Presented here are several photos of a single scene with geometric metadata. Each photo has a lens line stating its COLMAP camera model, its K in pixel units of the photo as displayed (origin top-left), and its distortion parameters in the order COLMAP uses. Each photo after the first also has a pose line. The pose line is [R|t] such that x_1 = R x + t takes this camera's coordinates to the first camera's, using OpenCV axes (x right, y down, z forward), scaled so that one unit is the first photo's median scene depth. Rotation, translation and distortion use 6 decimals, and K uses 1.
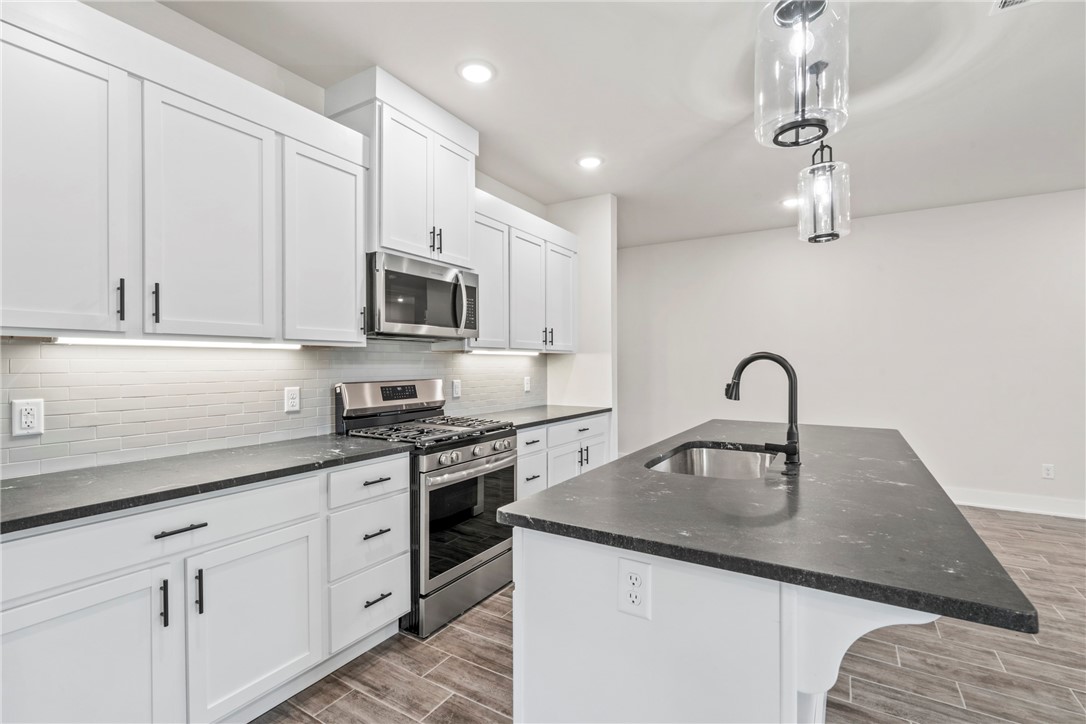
lens RADIAL K [[491.1, 0, 539.5], [0, 491.1, 363.1], [0, 0, 1]] dist [-0.001710, 0.000084]
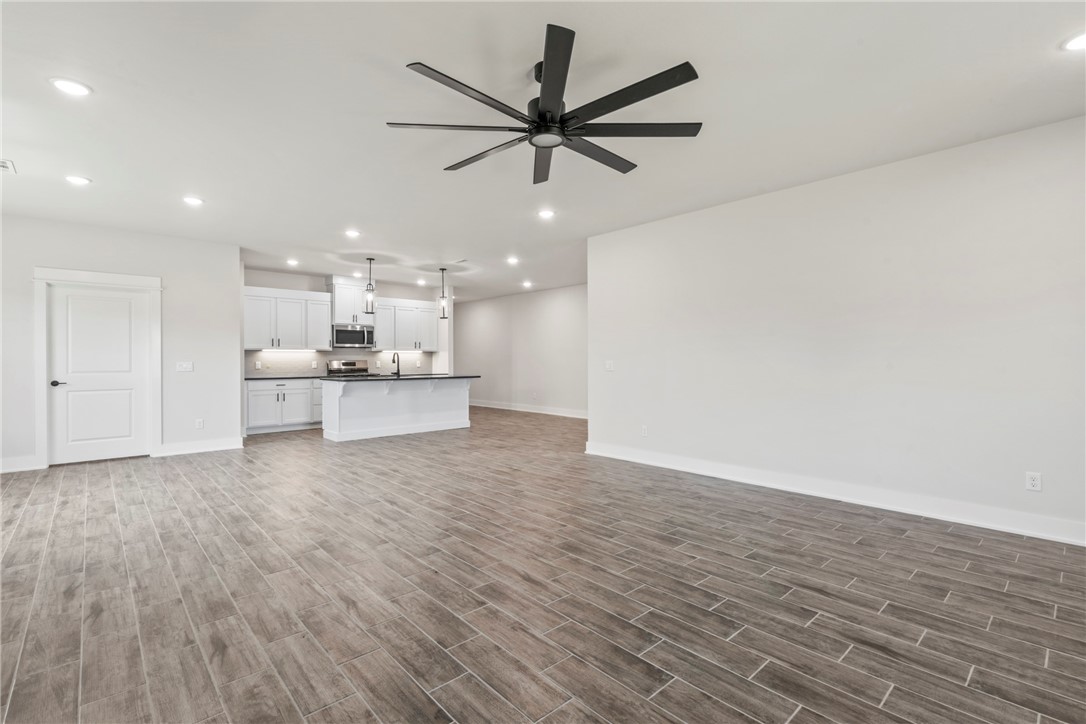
lens RADIAL K [[500.6, 0, 541.4], [0, 500.6, 357.8], [0, 0, 1]] dist [0.000859, -0.000288]
pose [[0.962354, -0.003850, -0.271773, 2.063532], [0.002982, 0.999989, -0.003605, 0.037025], [0.271784, 0.002659, 0.962355, -2.064297]]
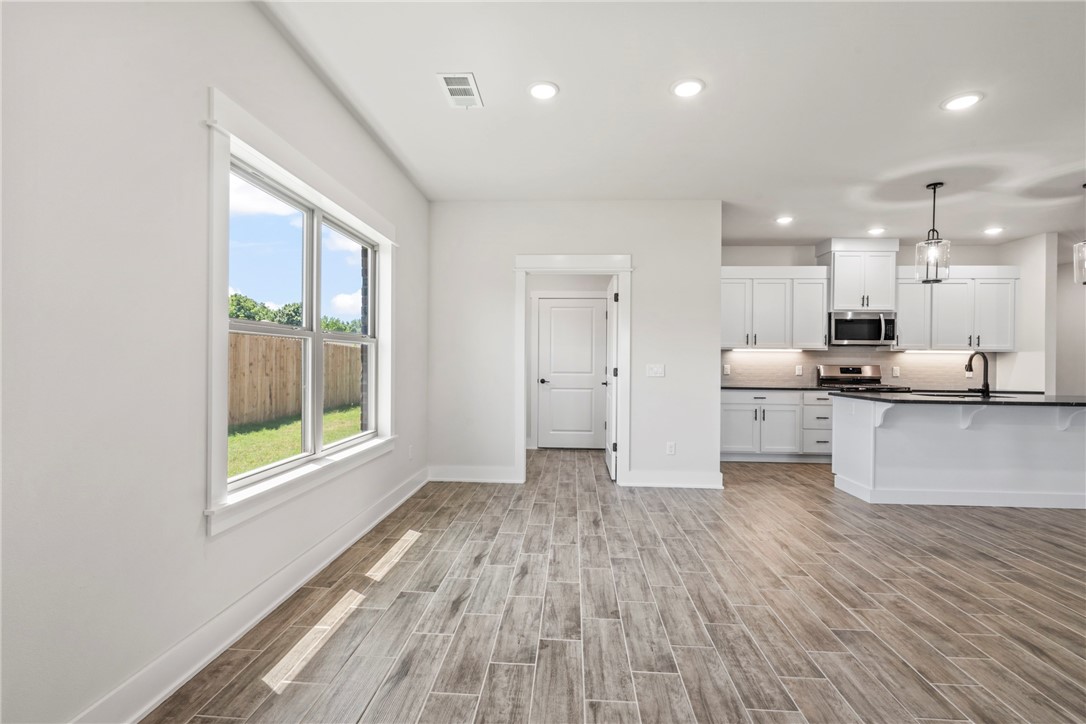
lens RADIAL K [[491.1, 0, 539.5], [0, 491.1, 363.1], [0, 0, 1]] dist [-0.001710, 0.000084]
pose [[0.475269, 0.009622, -0.879788, 1.095397], [-0.011184, 0.999925, 0.004894, 0.034951], [0.879769, 0.007514, 0.475341, -1.406782]]
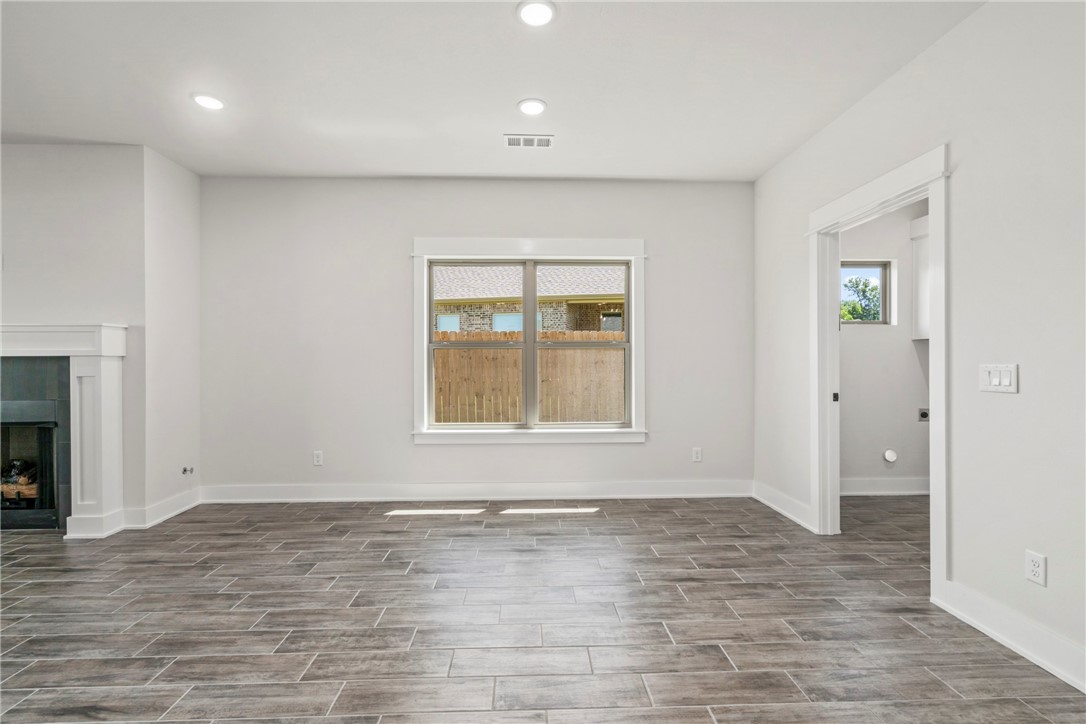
lens RADIAL K [[492.6, 0, 543.0], [0, 492.6, 362.0], [0, 0, 1]] dist [-0.004546, -0.001343]
pose [[-0.824369, 0.004406, -0.566035, 0.774867], [0.003601, 0.999990, 0.002539, 0.035368], [0.566041, 0.000055, -0.824377, 0.092651]]
